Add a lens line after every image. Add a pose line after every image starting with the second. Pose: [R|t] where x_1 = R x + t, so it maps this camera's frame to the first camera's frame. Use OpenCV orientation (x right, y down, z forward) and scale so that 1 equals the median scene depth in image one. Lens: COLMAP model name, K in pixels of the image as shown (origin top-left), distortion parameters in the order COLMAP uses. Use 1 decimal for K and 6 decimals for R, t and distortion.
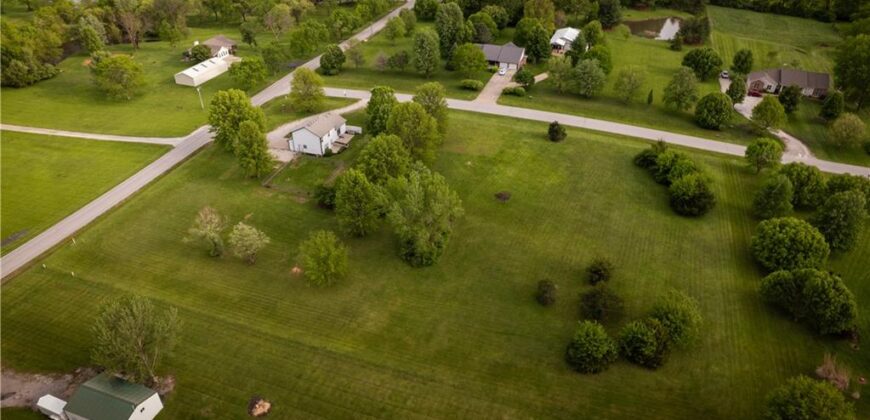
lens RADIAL K [[557.0, 0, 435.0], [0, 557.0, 210.0], [0, 0, 1]] dist [-0.069245, 0.060619]
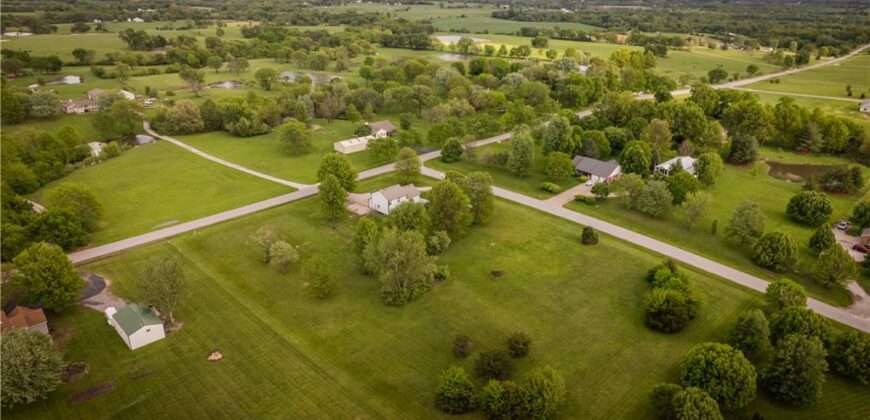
lens RADIAL K [[557.0, 0, 435.0], [0, 557.0, 210.0], [0, 0, 1]] dist [-0.069245, 0.060619]
pose [[0.900384, 0.182127, -0.395144, 0.344736], [-0.257378, 0.955186, -0.146209, 0.039228], [0.350807, 0.233346, 0.906909, -0.067240]]
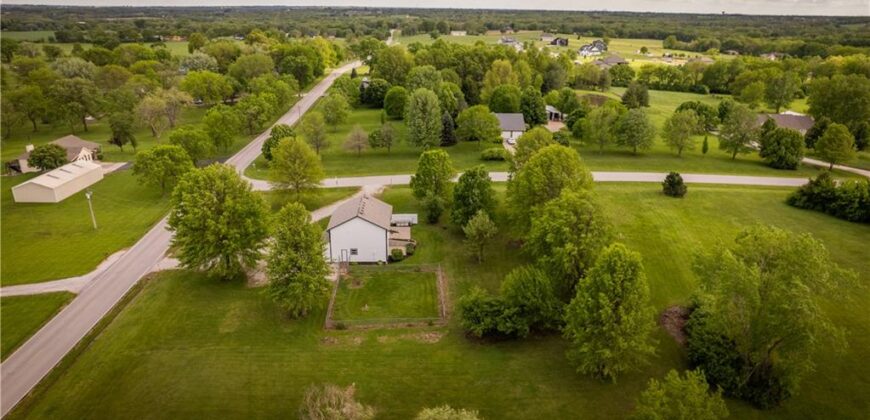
lens RADIAL K [[557.0, 0, 435.0], [0, 557.0, 210.0], [0, 0, 1]] dist [-0.069245, 0.060619]
pose [[0.926755, -0.115333, 0.357525, -0.337099], [0.195115, 0.961049, -0.195743, -0.024387], [-0.321023, 0.251165, 0.913160, 0.407814]]
